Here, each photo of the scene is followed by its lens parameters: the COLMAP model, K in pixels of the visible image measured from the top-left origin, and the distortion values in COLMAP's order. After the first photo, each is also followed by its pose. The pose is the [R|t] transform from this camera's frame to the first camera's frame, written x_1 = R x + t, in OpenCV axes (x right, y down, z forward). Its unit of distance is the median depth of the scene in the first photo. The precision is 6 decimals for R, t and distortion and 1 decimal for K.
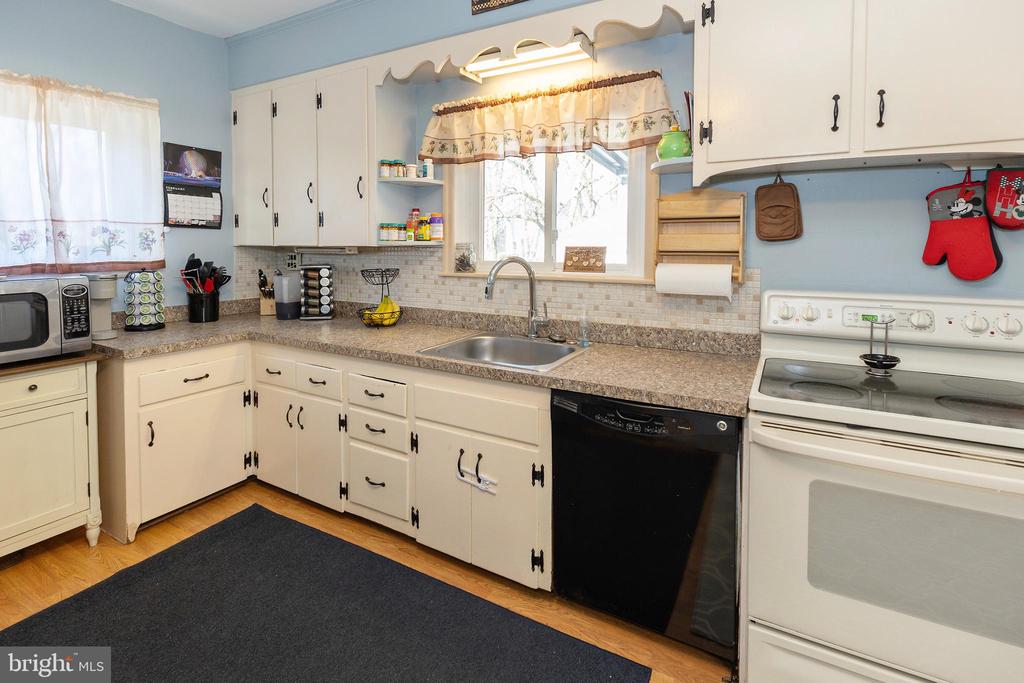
lens RADIAL K [[499.7, 0, 510.9], [0, 499.7, 260.6], [0, 0, 1]] dist [0.001679, 0.000047]
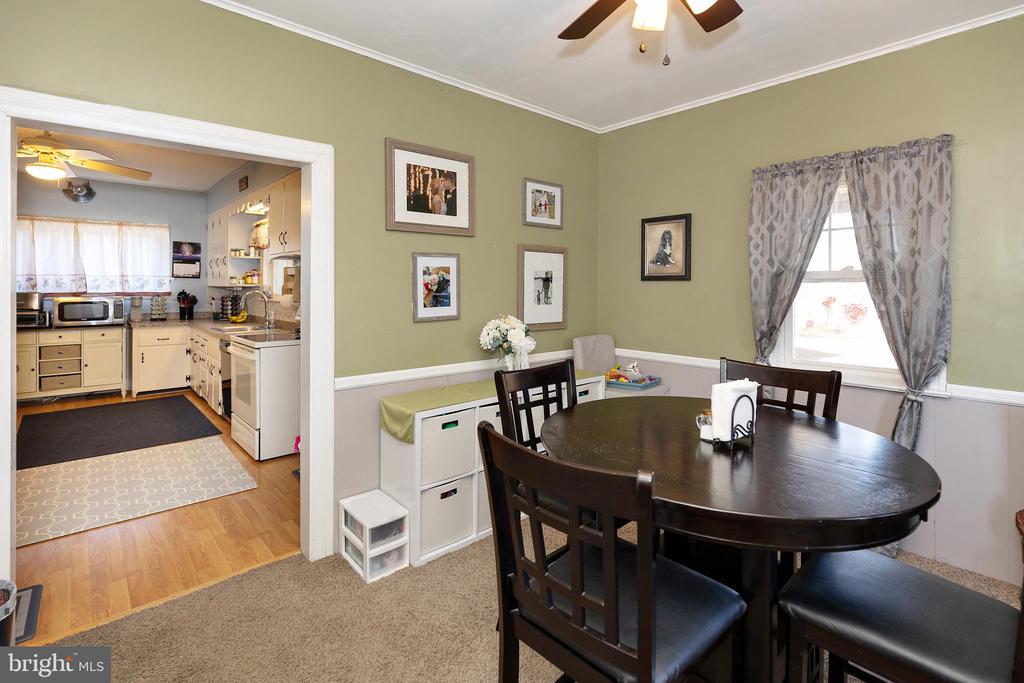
lens RADIAL K [[485.1, 0, 494.3], [0, 485.1, 288.7], [0, 0, 1]] dist [-0.001339, 0.000211]
pose [[0.943672, 0.008288, -0.330777, 1.565639], [-0.018927, 0.999402, -0.028955, 0.022029], [0.330339, 0.033584, 0.943265, -0.668982]]
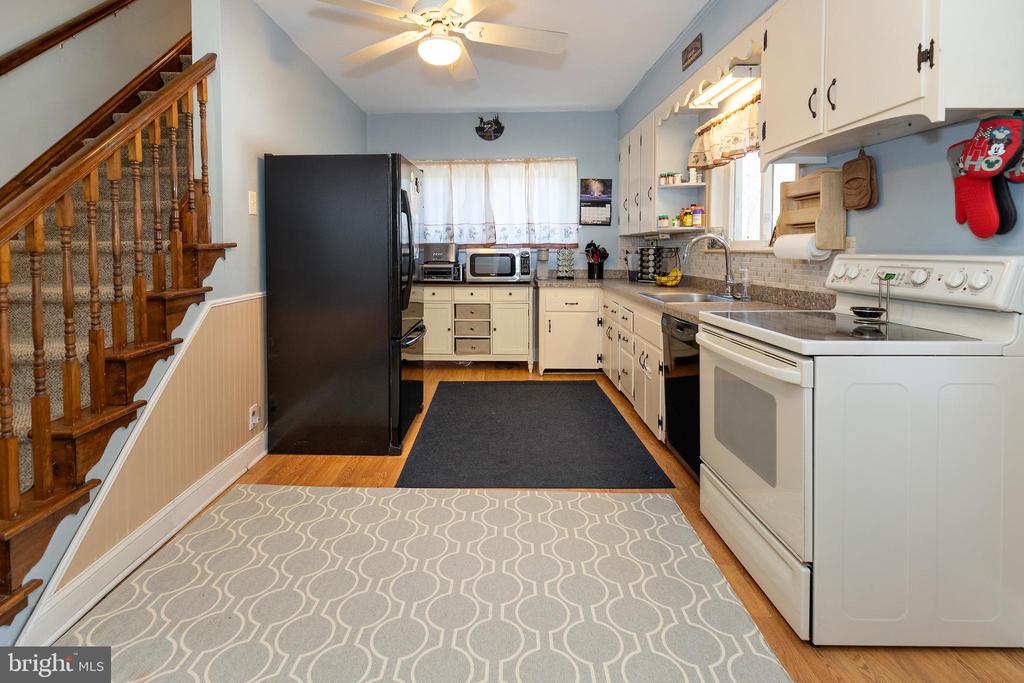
lens RADIAL K [[501.5, 0, 483.7], [0, 501.5, 266.3], [0, 0, 1]] dist [0.000059, -0.000432]
pose [[0.470973, 0.029449, -0.881656, 0.809945], [-0.031400, 0.999369, 0.016607, 0.066272], [0.881589, 0.019862, 0.471600, -0.175547]]
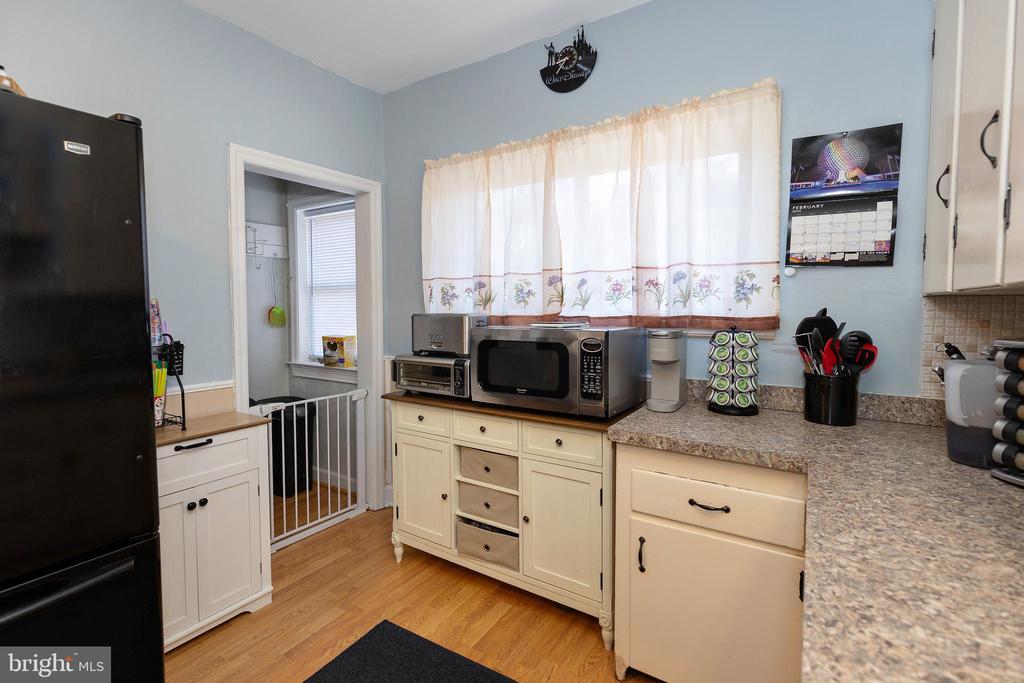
lens RADIAL K [[478.1, 0, 508.2], [0, 478.1, 329.9], [0, 0, 1]] dist [0.000600, -0.000309]
pose [[-0.037039, 0.042808, -0.998397, -0.037107], [-0.039524, 0.998238, 0.044267, 0.002282], [0.998532, 0.041100, -0.035282, 0.700737]]
